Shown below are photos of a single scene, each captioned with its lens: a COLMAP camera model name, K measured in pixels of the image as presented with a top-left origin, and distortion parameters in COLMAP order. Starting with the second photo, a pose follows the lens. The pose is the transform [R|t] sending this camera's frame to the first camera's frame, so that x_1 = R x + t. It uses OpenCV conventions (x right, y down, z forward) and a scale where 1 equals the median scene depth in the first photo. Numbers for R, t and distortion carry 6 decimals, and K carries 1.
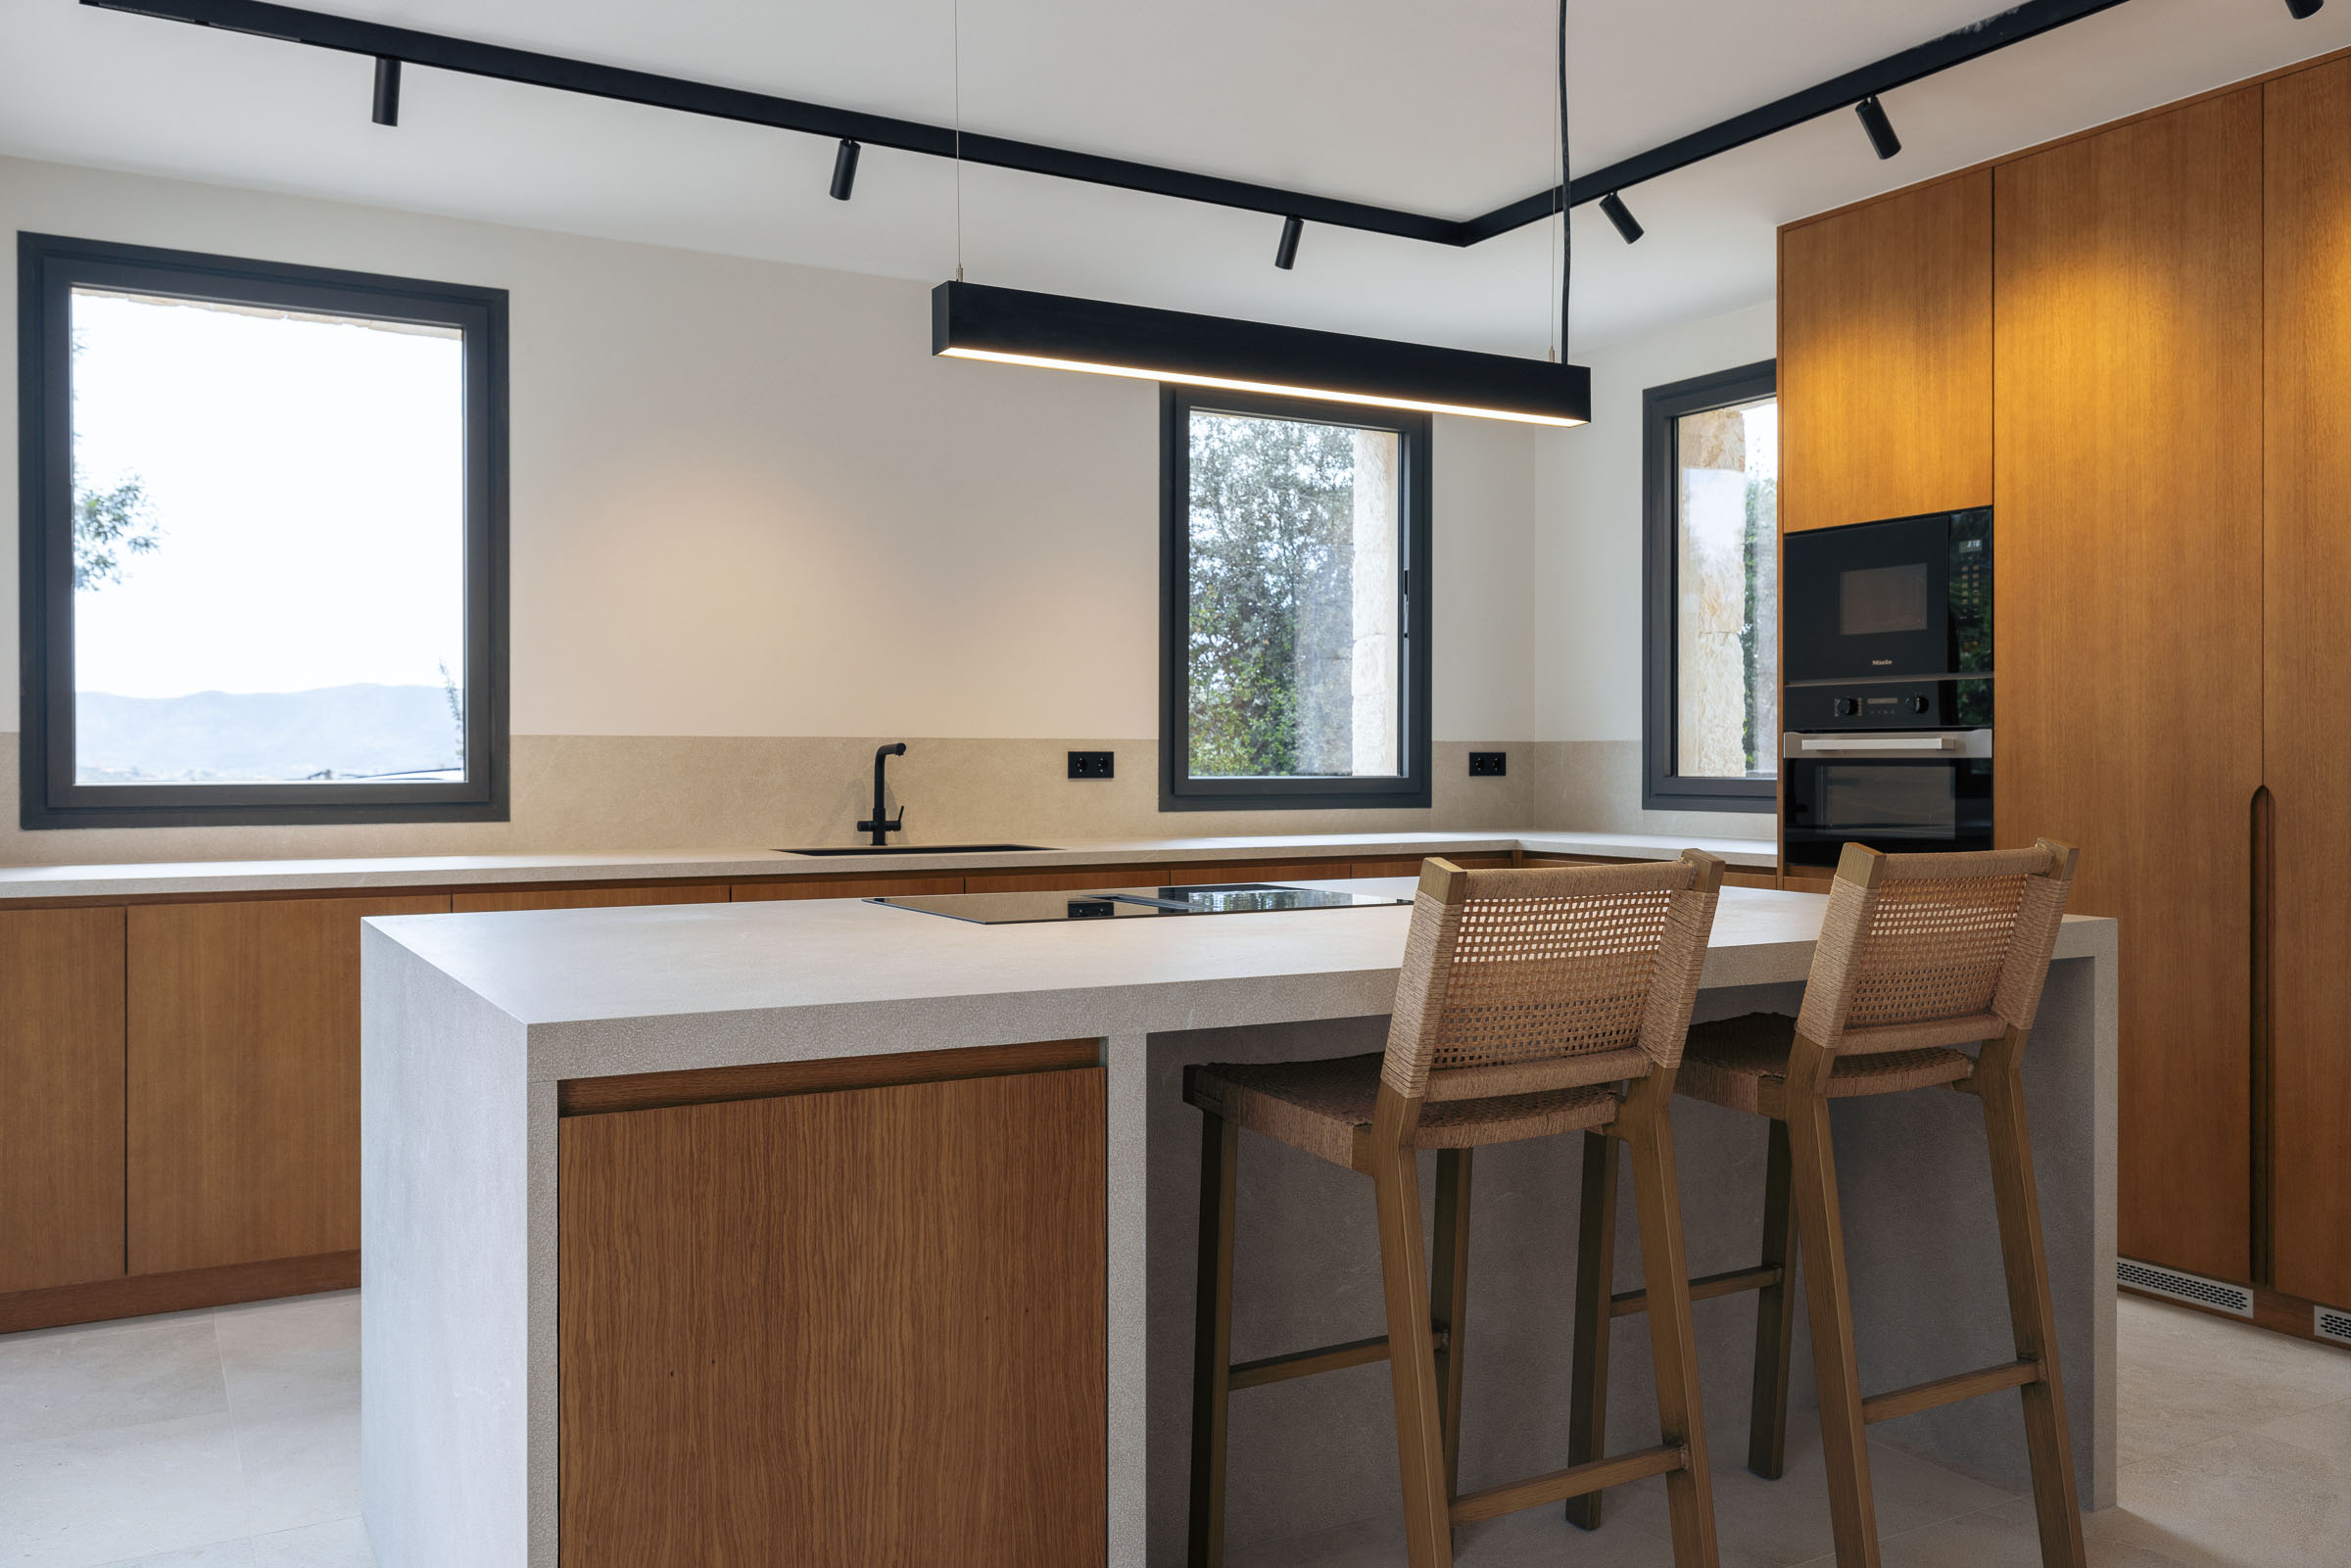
lens RADIAL K [[1846.6, 0, 1176.3], [0, 1846.6, 782.1], [0, 0, 1]] dist [0.011340, 0.004019]
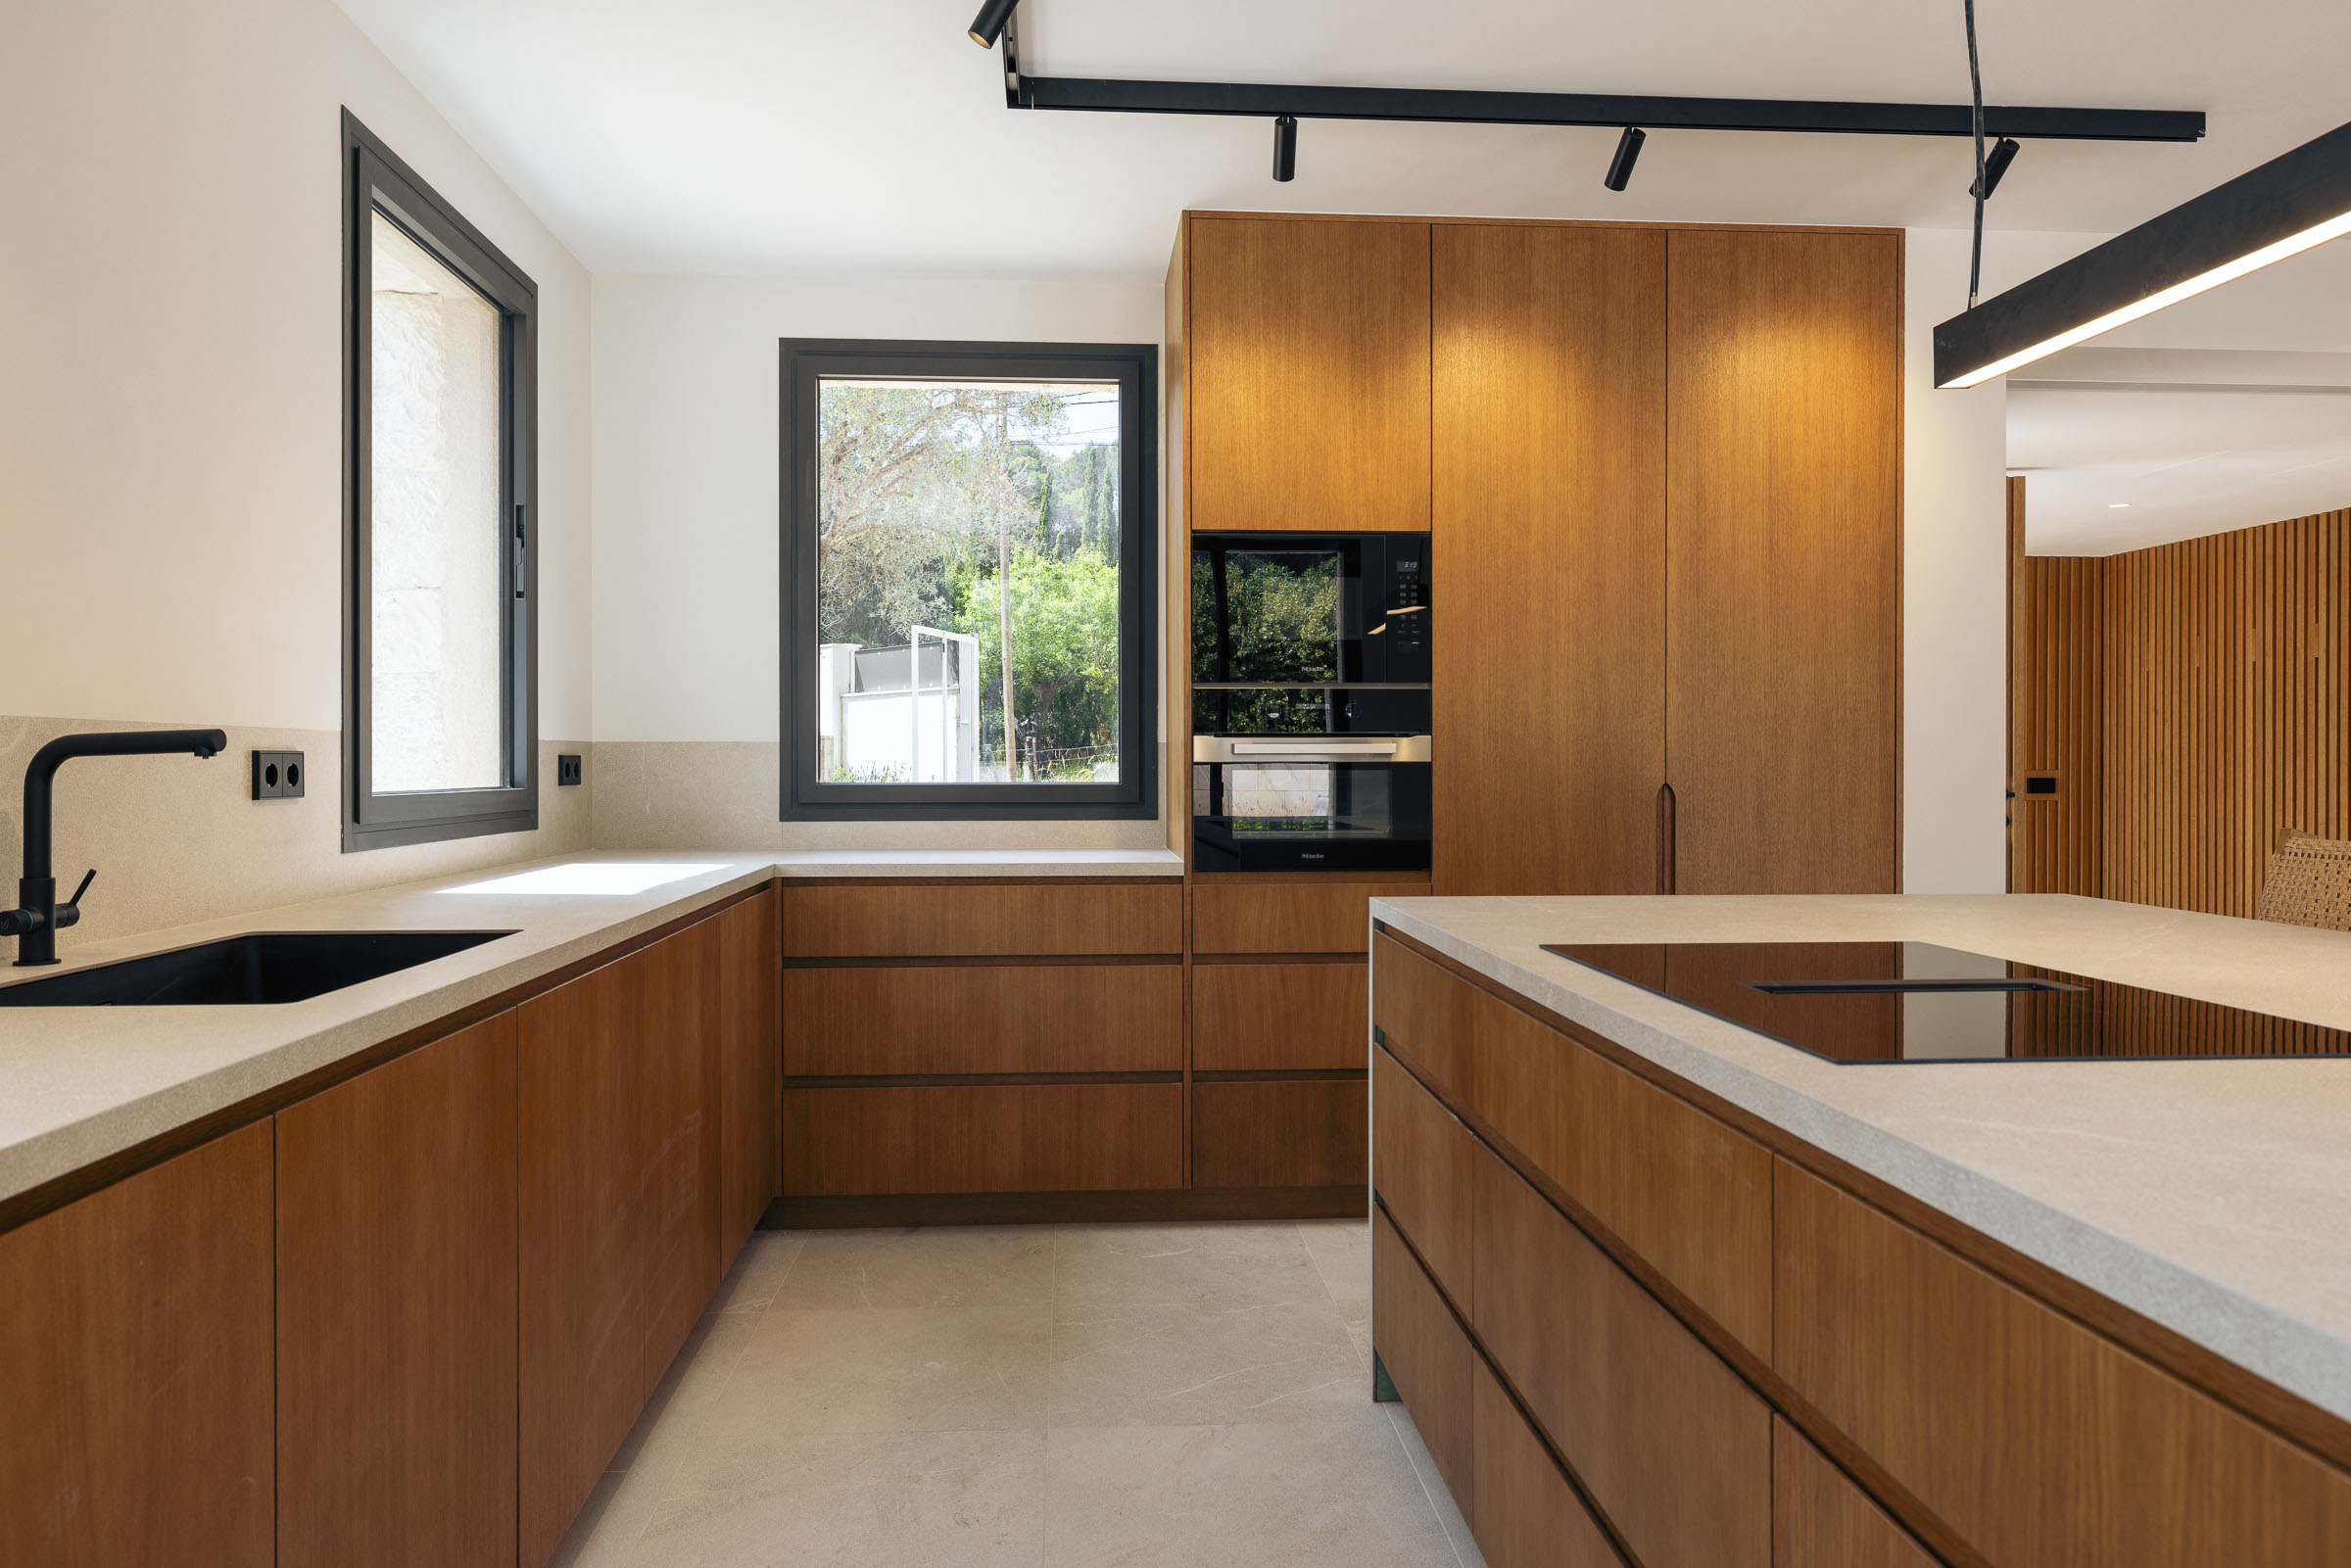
lens RADIAL K [[1531.4, 0, 1169.2], [0, 1531.4, 771.2], [0, 0, 1]] dist [0.001028, 0.002479]
pose [[0.451121, -0.005838, 0.892444, -0.445535], [0.012744, 0.999919, 0.000099, -0.009649], [-0.892372, 0.011329, 0.451159, 0.737825]]
